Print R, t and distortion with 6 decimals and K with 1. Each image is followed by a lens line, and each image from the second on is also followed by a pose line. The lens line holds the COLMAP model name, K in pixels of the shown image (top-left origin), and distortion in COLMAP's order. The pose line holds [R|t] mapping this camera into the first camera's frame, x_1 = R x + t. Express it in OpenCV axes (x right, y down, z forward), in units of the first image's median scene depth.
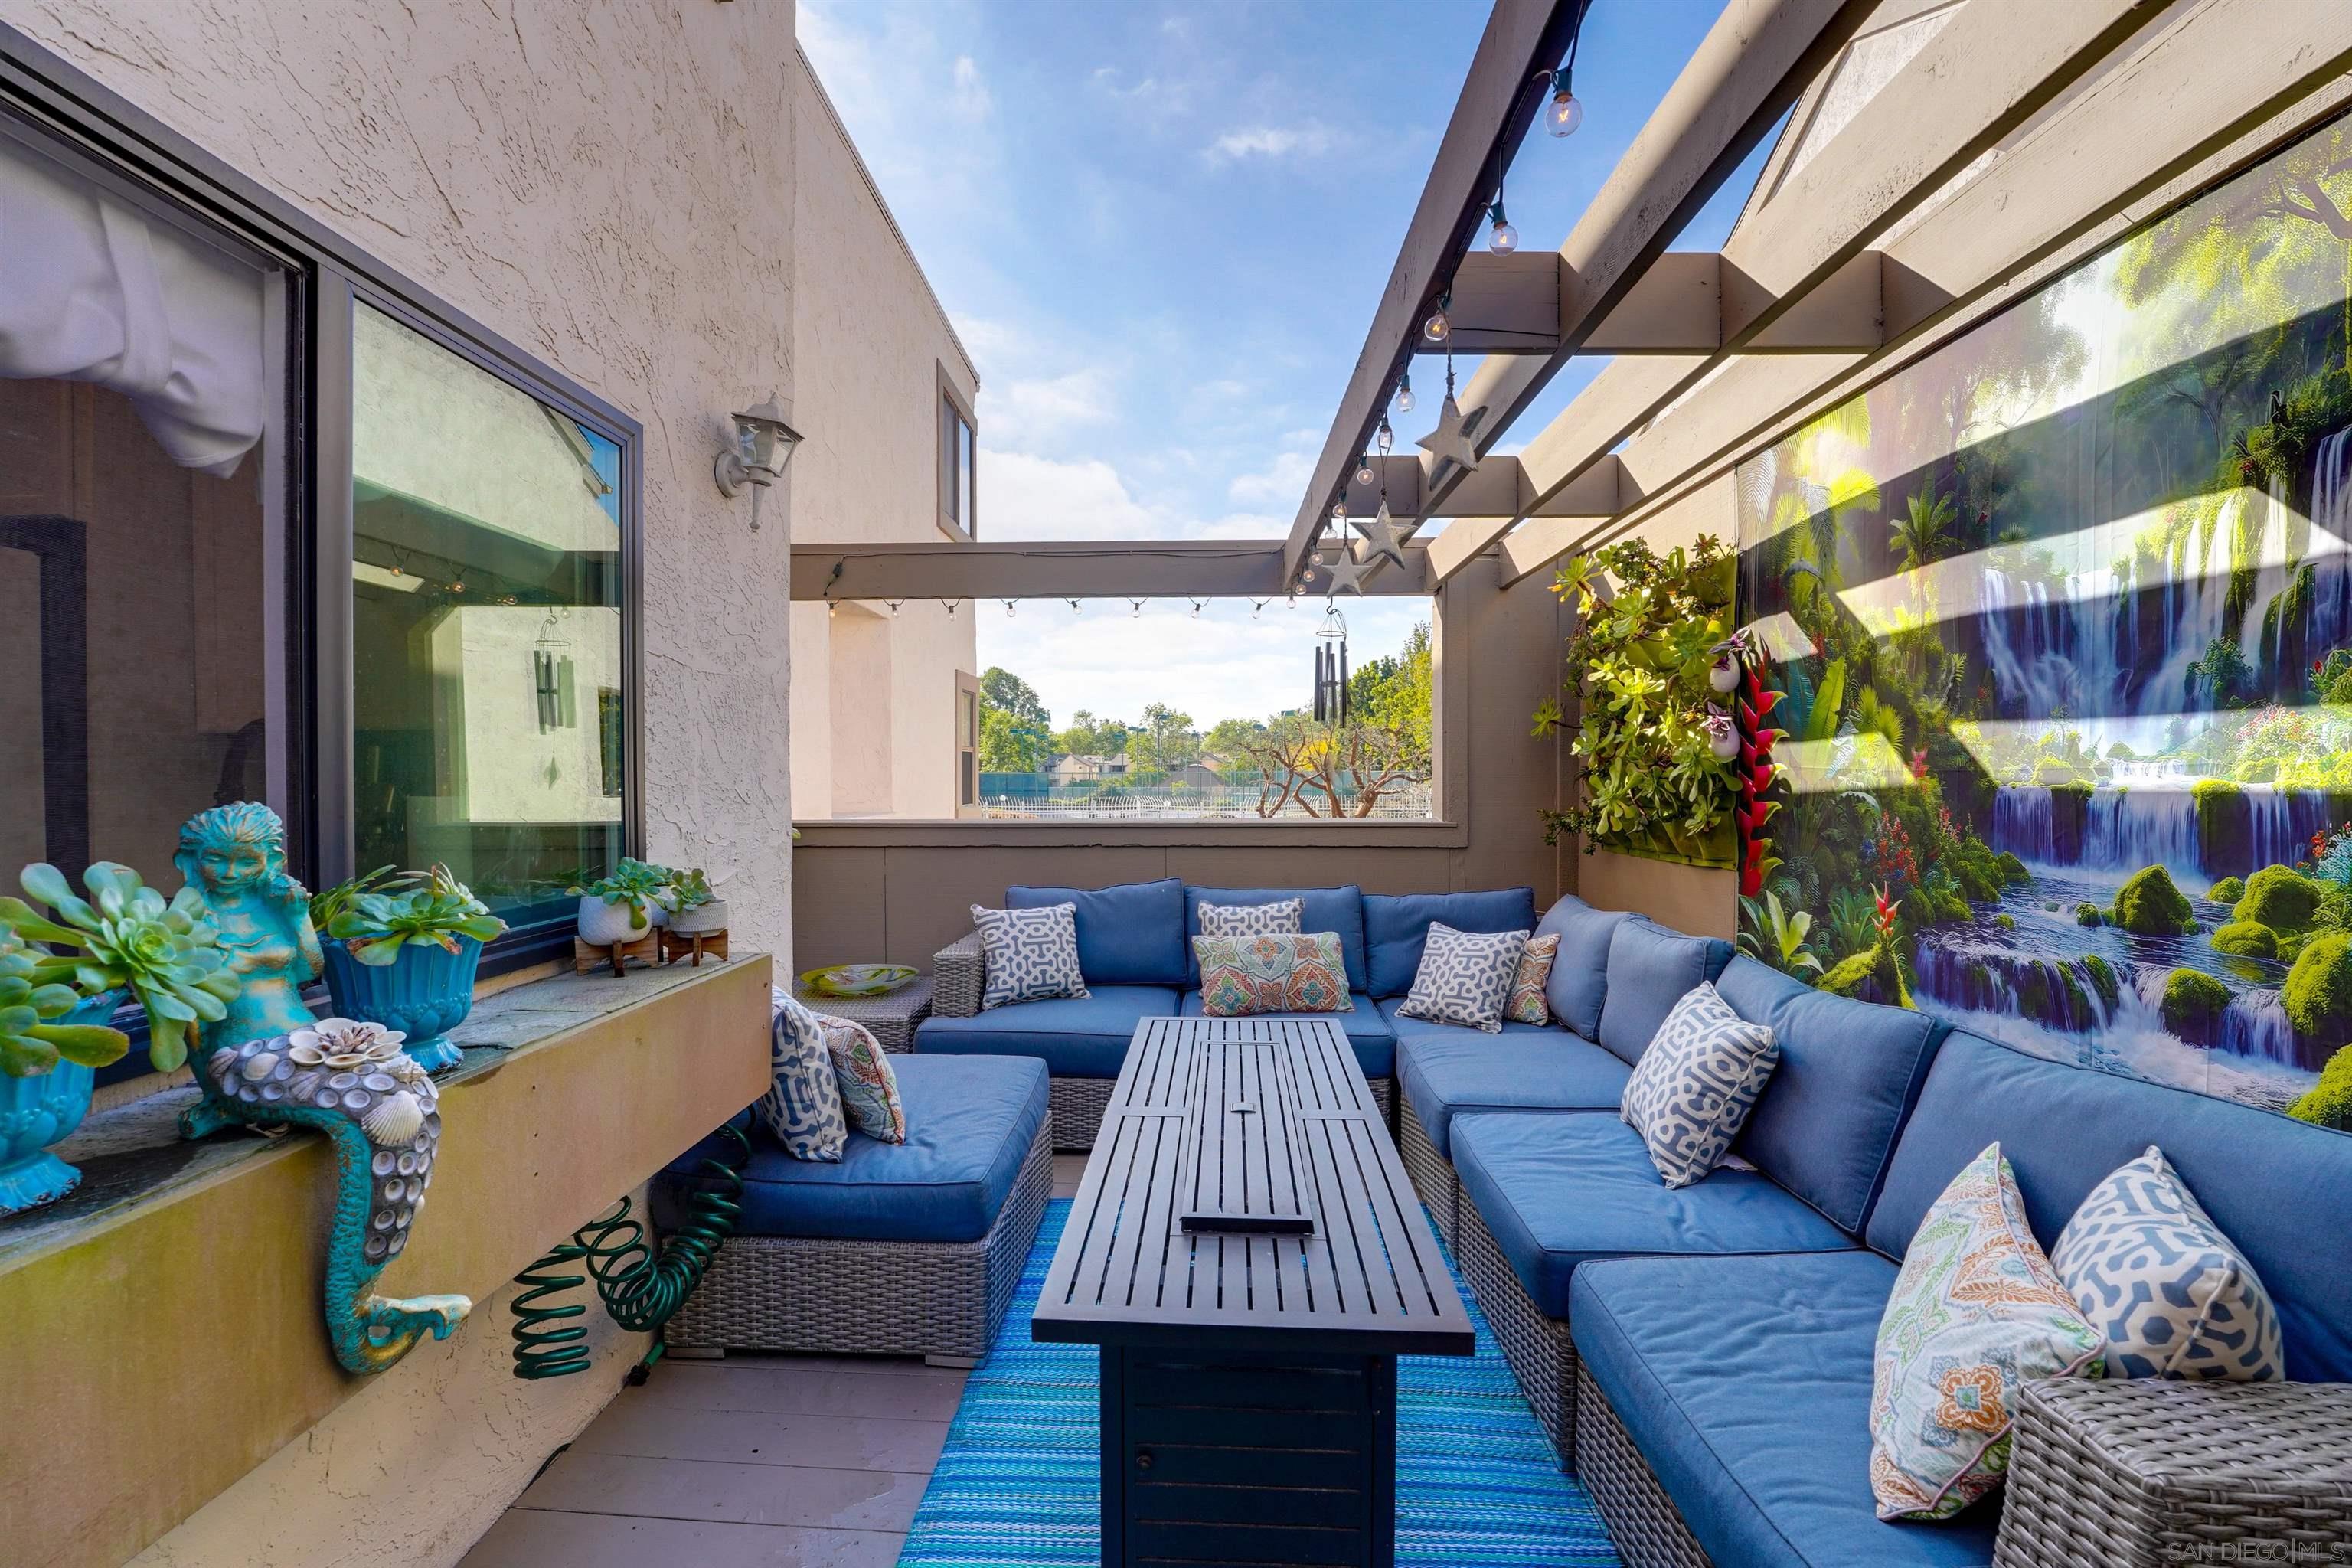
lens RADIAL K [[960.9, 0, 1170.2], [0, 960.9, 794.0], [0, 0, 1]] dist [-0.024719, 0.003219]
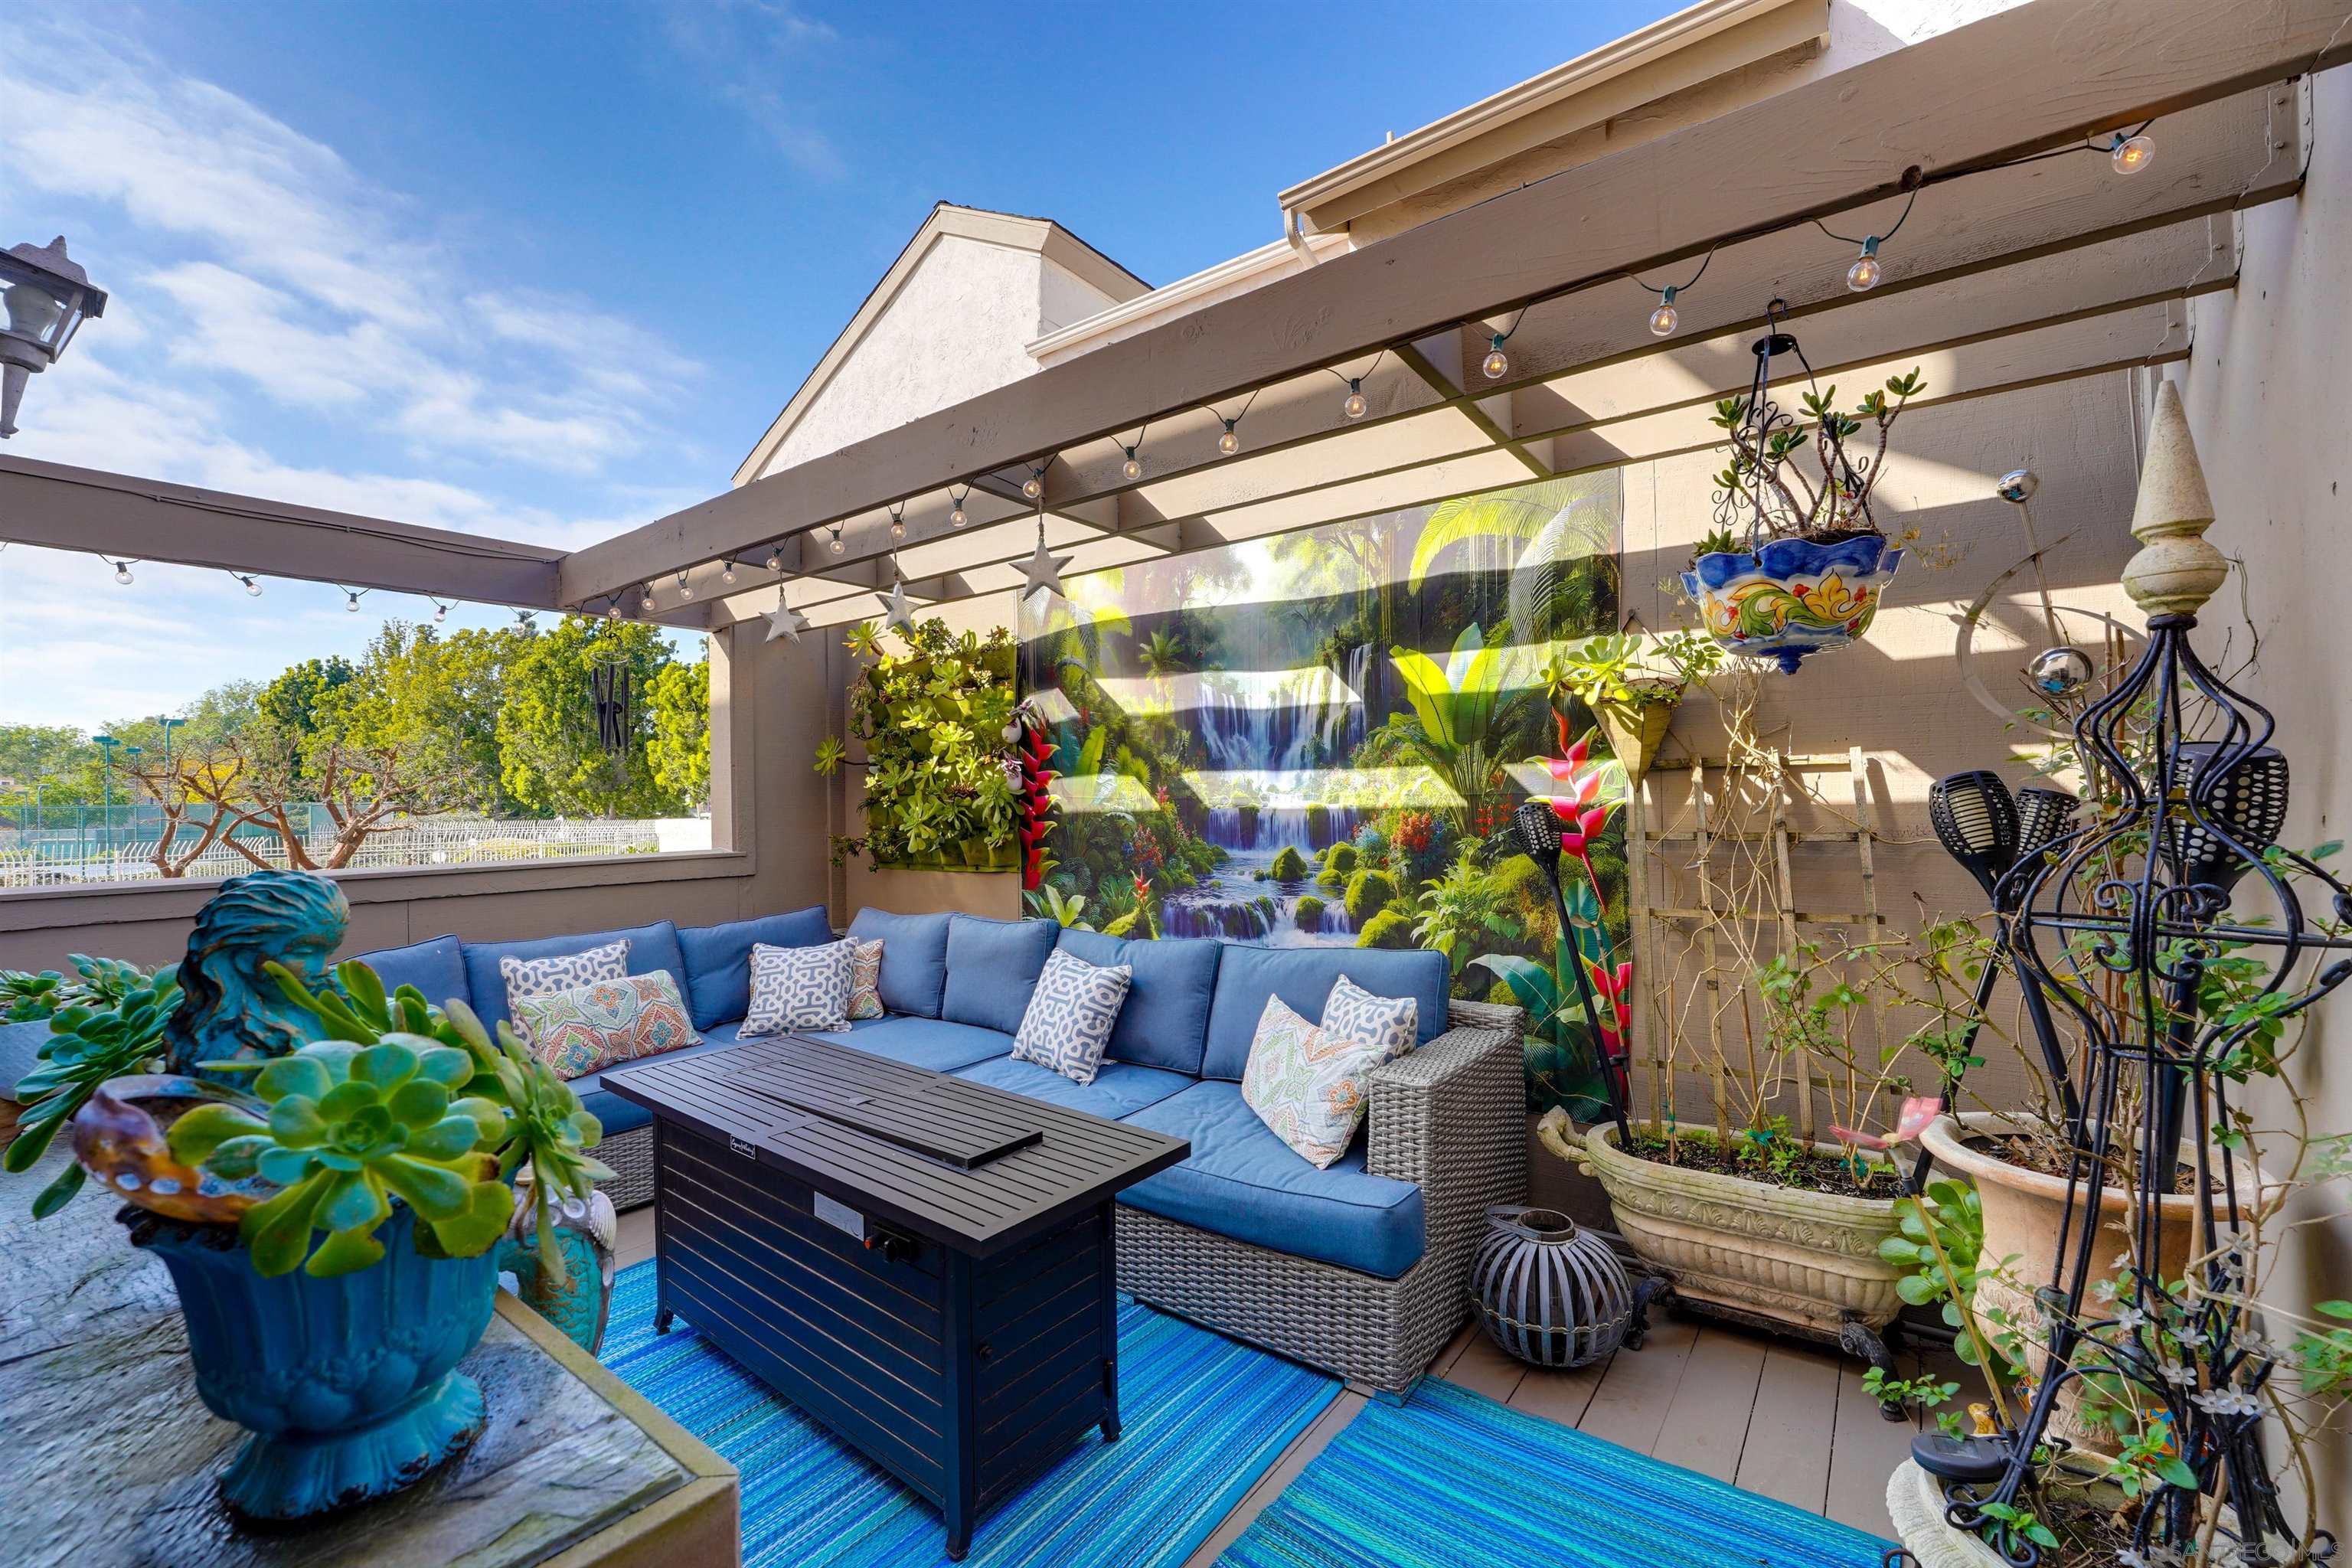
lens RADIAL K [[967.3, 0, 1174.9], [0, 967.3, 790.4], [0, 0, 1]] dist [-0.022866, 0.000350]
pose [[0.570083, -0.002328, 0.821584, -0.604453], [0.029432, 0.999412, -0.017590, -0.009966], [-0.821060, 0.034209, 0.569816, 0.025243]]
